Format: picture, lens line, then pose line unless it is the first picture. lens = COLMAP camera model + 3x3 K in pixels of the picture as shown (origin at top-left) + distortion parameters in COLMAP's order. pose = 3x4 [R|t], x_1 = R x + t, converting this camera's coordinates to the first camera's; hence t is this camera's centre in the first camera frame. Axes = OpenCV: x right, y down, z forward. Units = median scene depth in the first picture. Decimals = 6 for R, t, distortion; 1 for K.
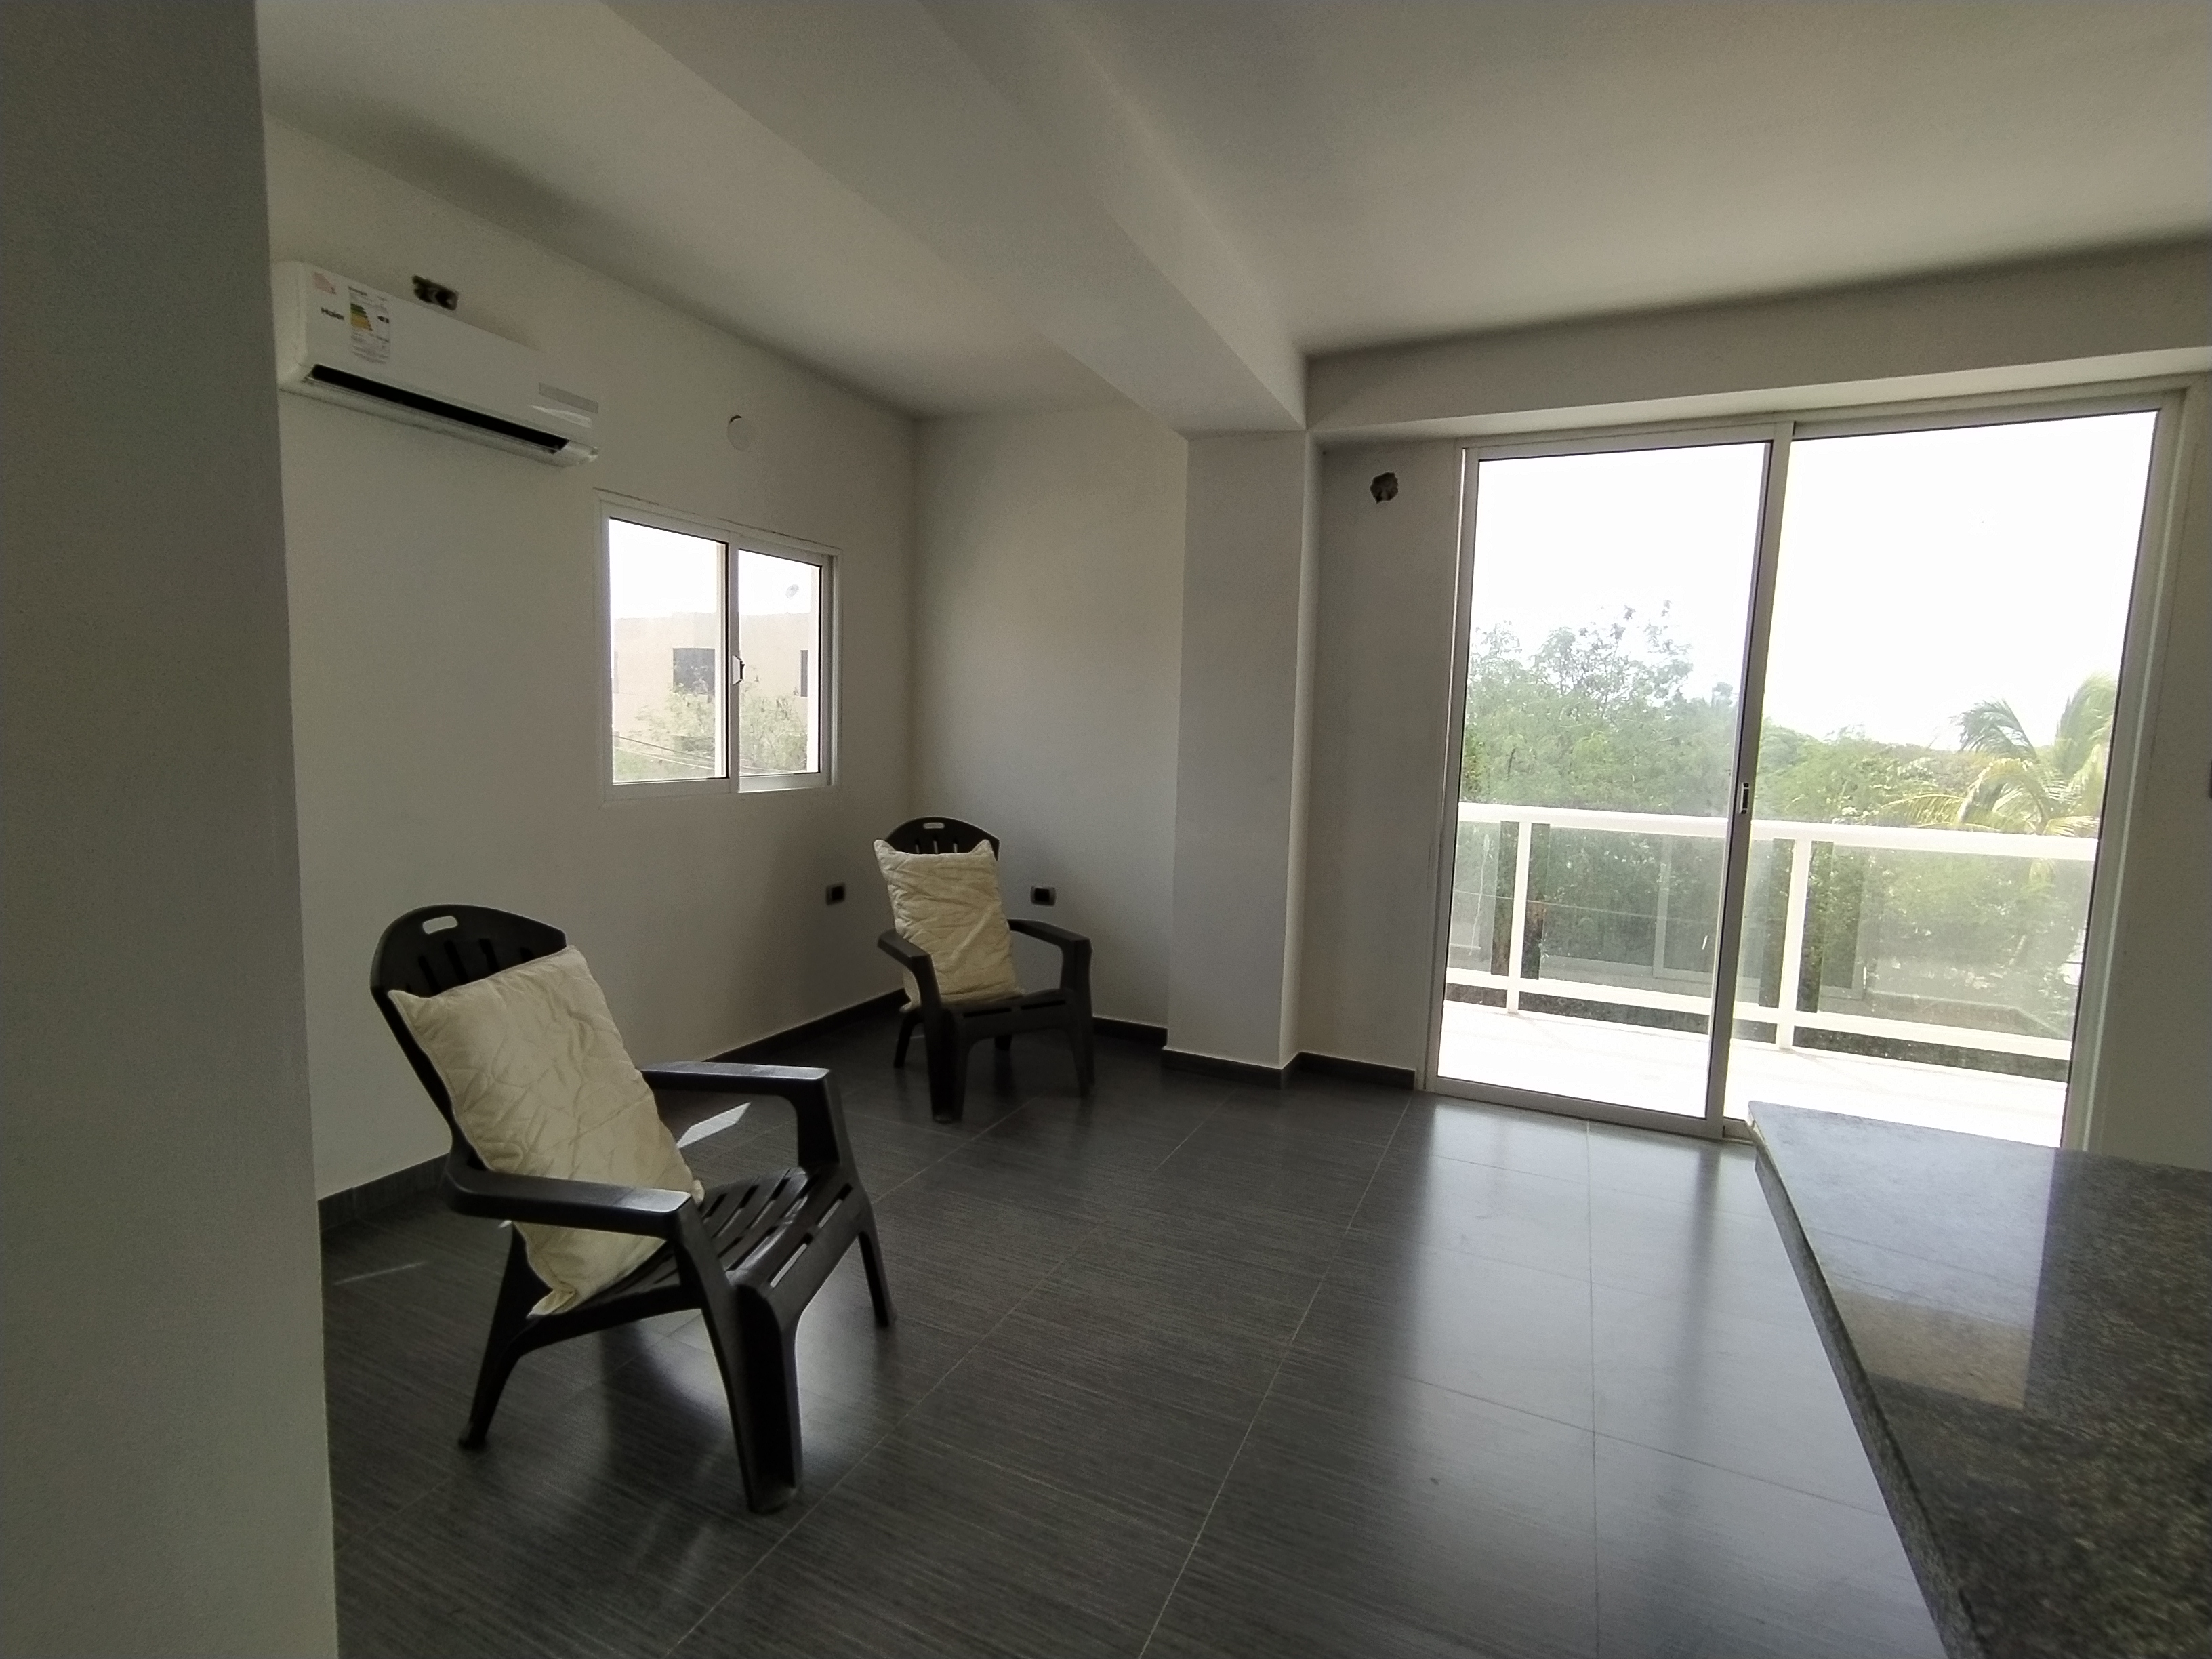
lens RADIAL K [[1020.9, 0, 1097.8], [0, 1020.9, 831.0], [0, 0, 1]] dist [-0.014603, 0.003155]
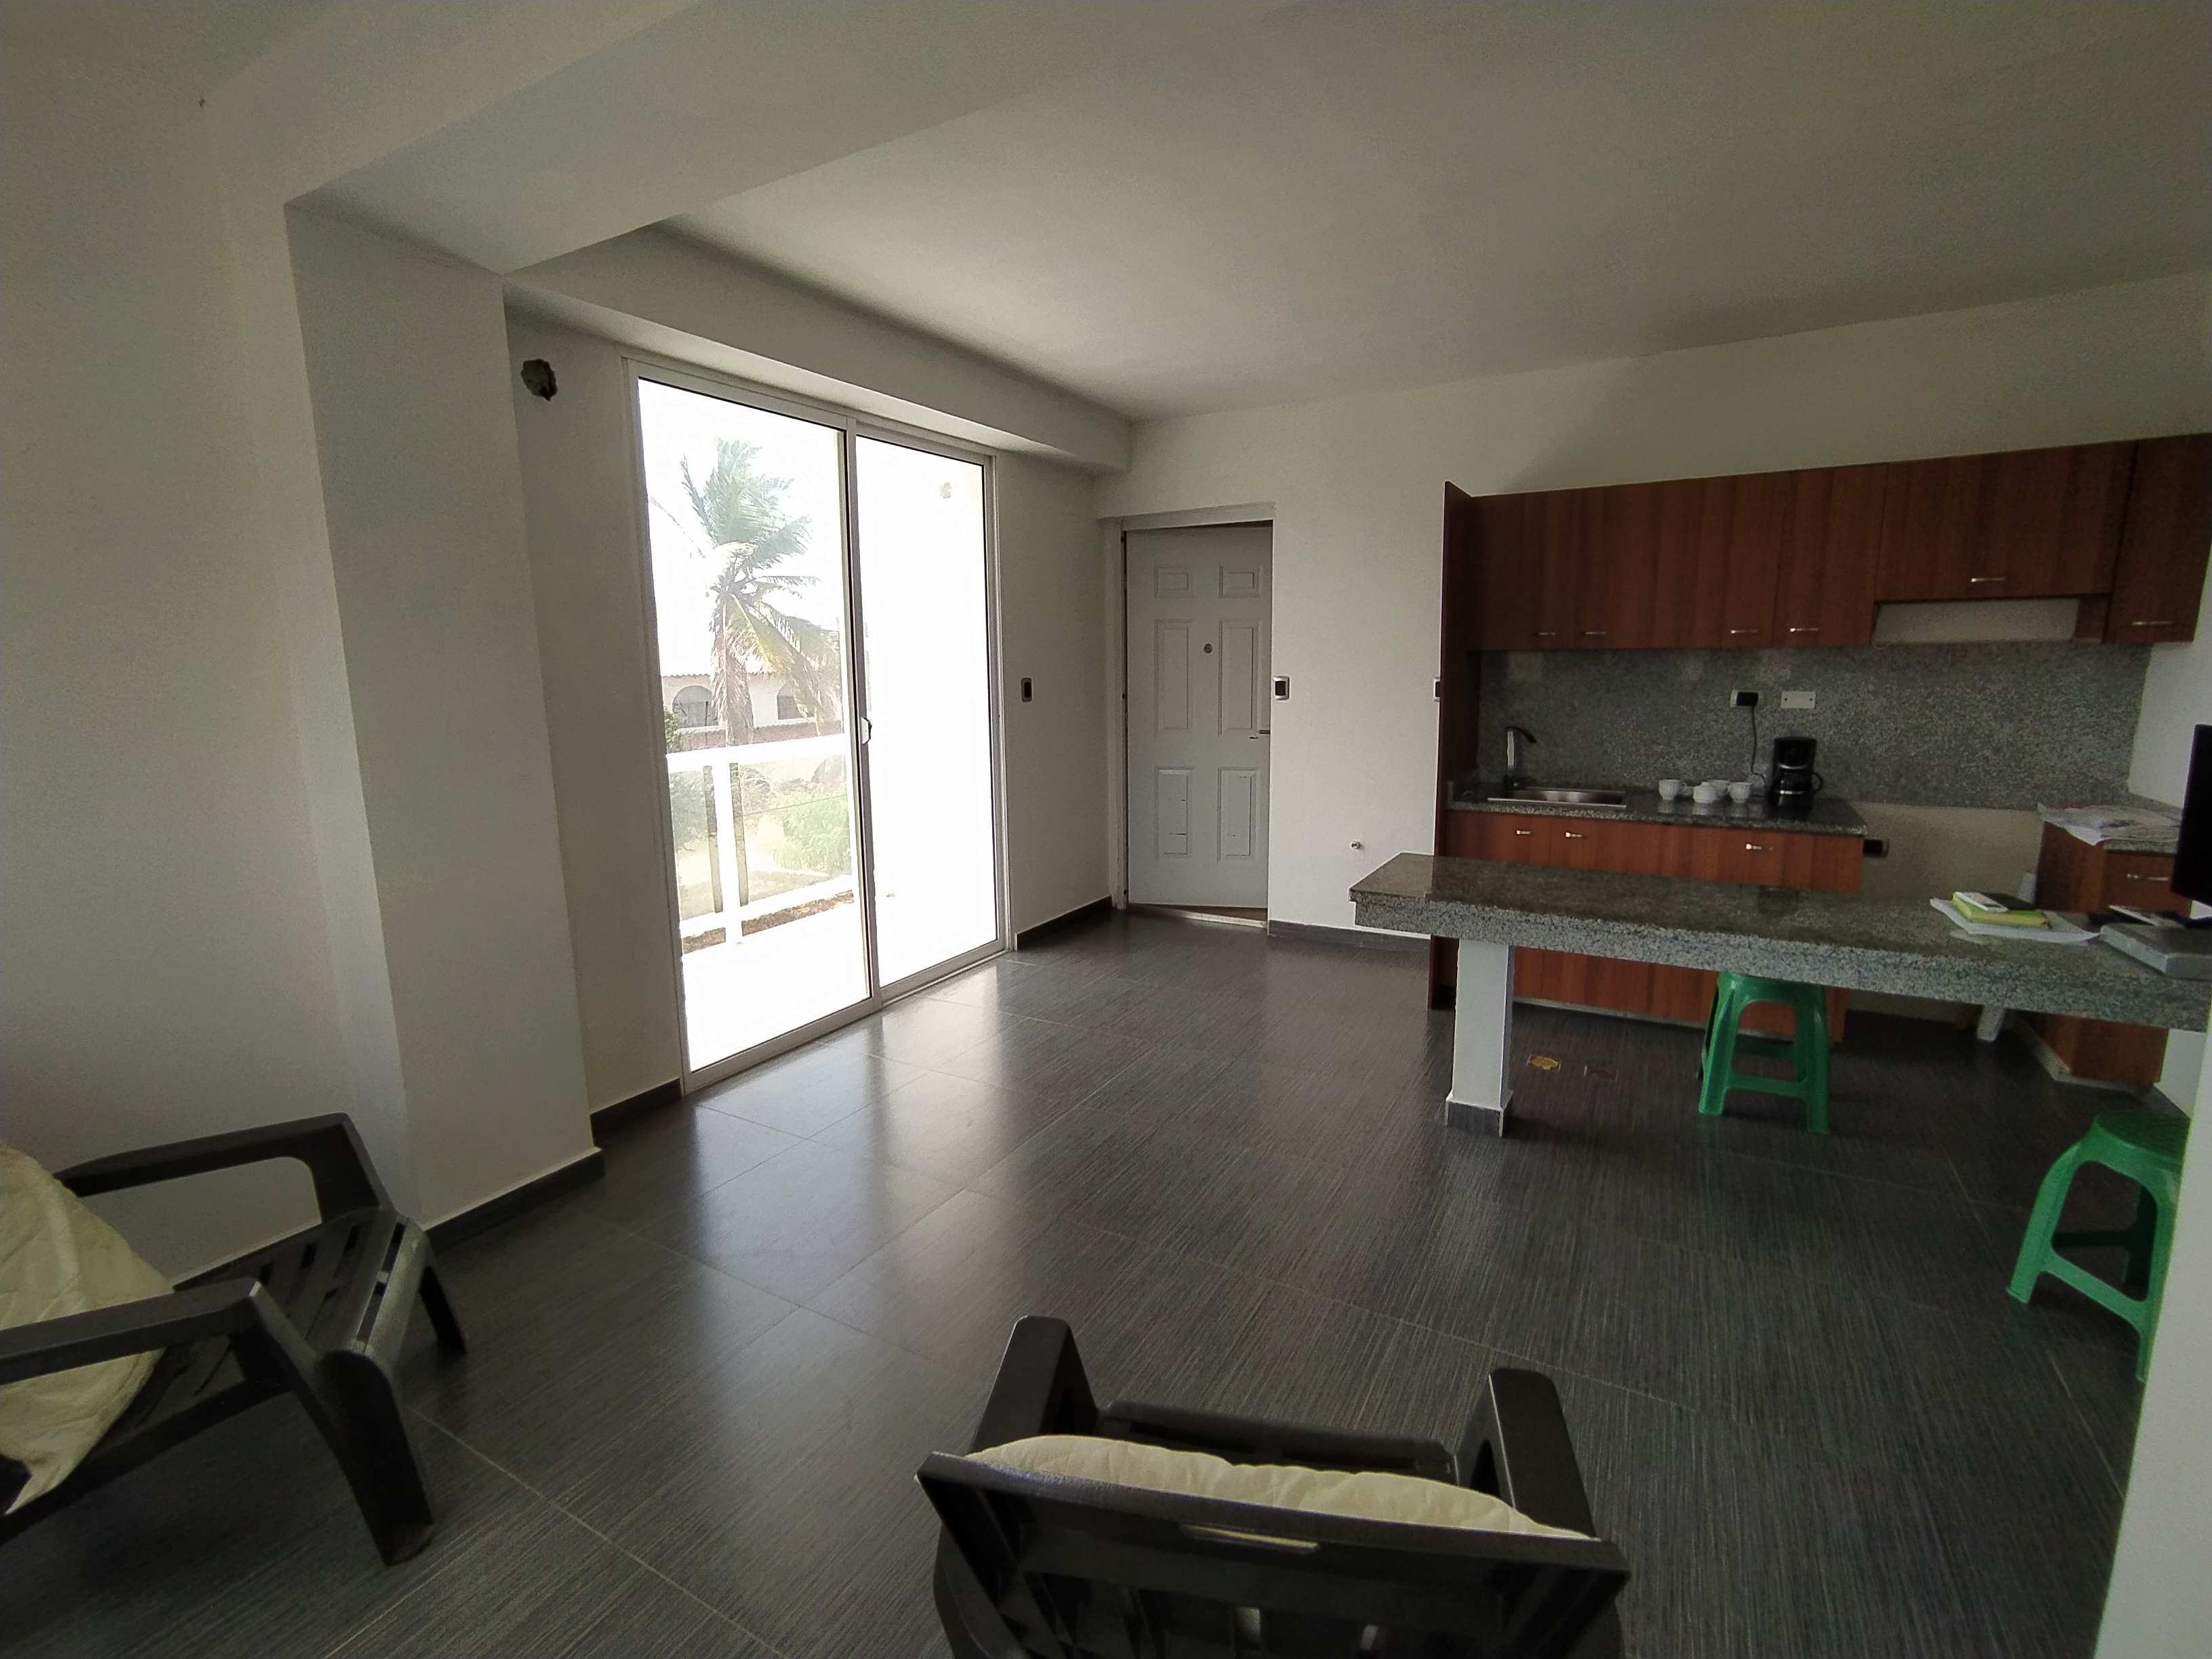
lens RADIAL K [[1020.9, 0, 1116.7], [0, 1020.9, 845.1], [0, 0, 1]] dist [-0.014603, 0.003155]
pose [[0.068496, -0.207965, 0.975735, -0.965875], [0.115115, 0.973147, 0.199333, -0.141454], [-0.990988, 0.098669, 0.090597, 0.877826]]
